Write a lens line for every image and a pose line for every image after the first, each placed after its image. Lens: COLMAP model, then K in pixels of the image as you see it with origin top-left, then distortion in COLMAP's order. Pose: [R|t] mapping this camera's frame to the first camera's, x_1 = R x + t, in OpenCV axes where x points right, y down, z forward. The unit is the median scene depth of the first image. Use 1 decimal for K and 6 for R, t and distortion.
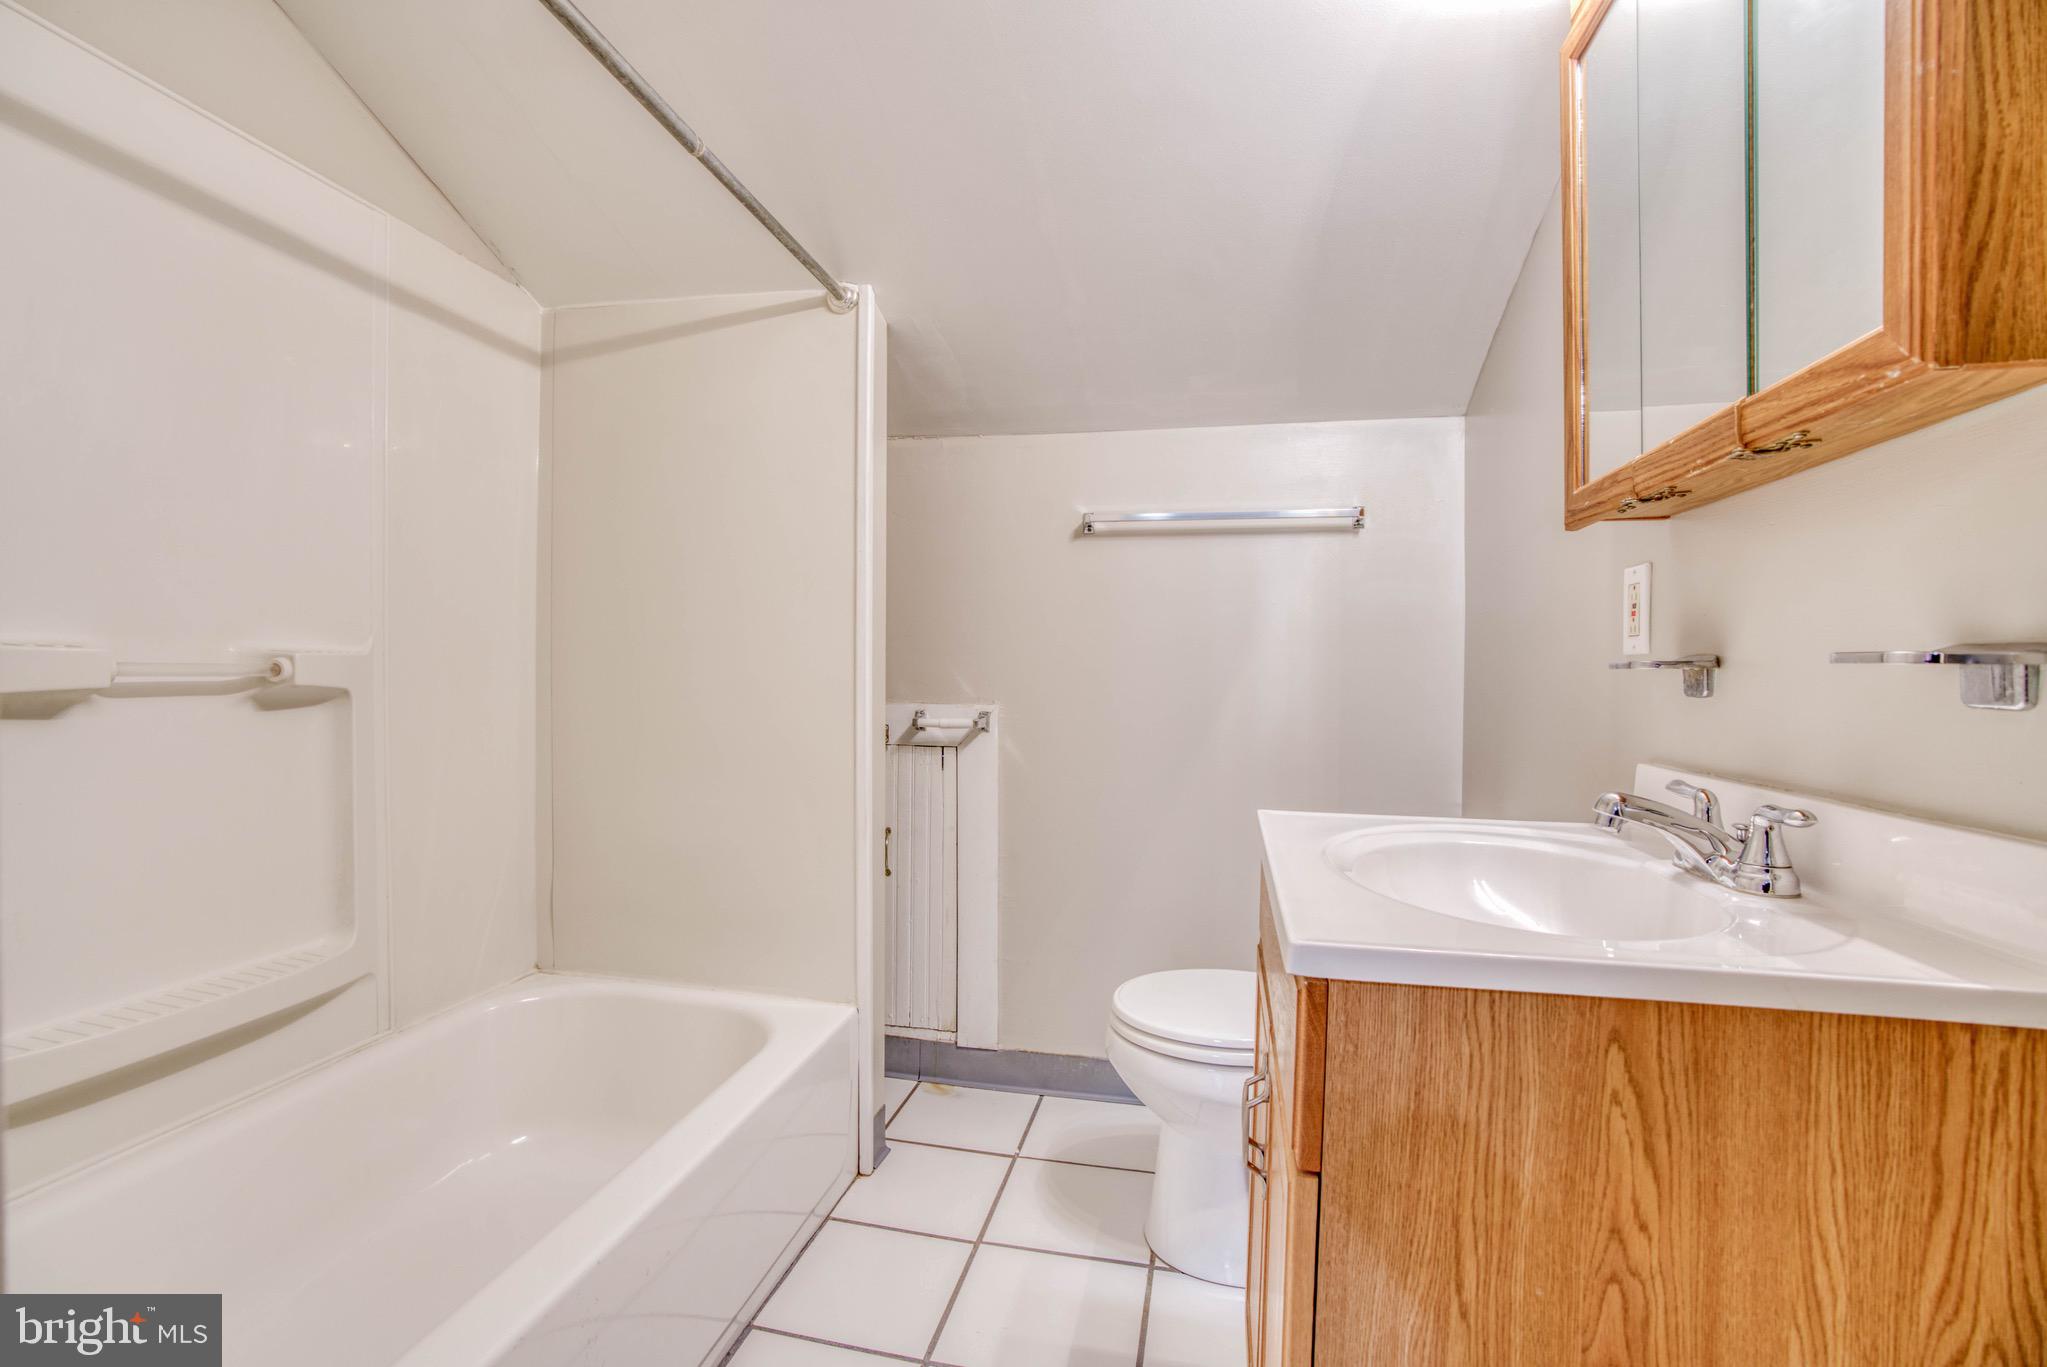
lens RADIAL K [[939.5, 0, 999.7], [0, 939.5, 677.8], [0, 0, 1]] dist [-0.071562, 0.024761]
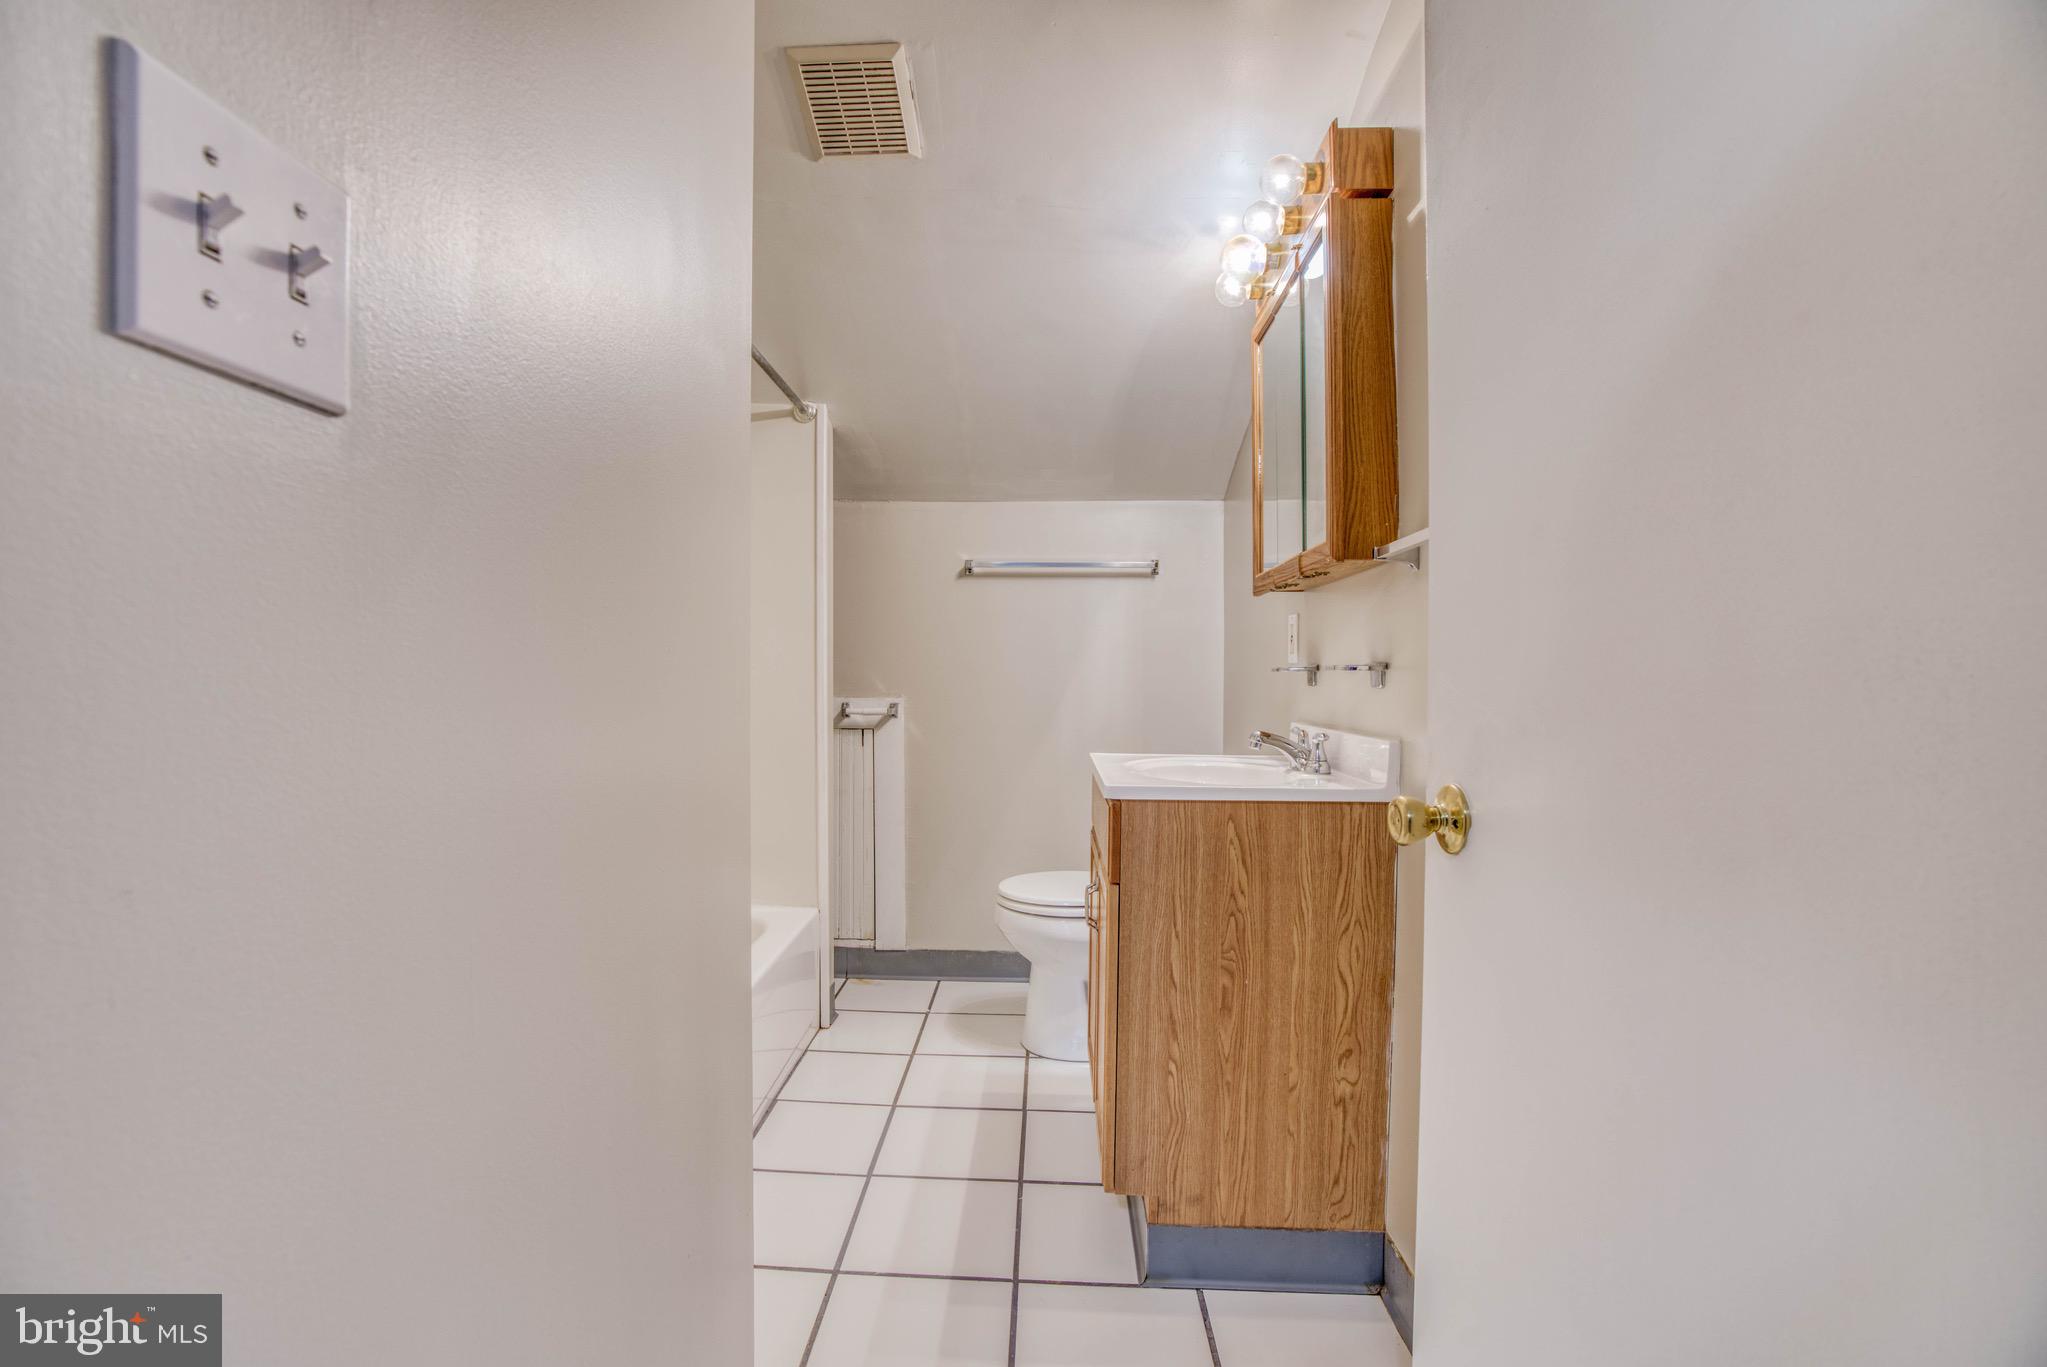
lens RADIAL K [[956.2, 0, 1005.0], [0, 956.2, 677.8], [0, 0, 1]] dist [-0.071602, 0.026477]
pose [[0.982564, -0.006052, 0.185826, -0.161945], [0.006065, 0.999981, 0.000498, -0.000479], [-0.185825, 0.000637, 0.982583, -0.557780]]
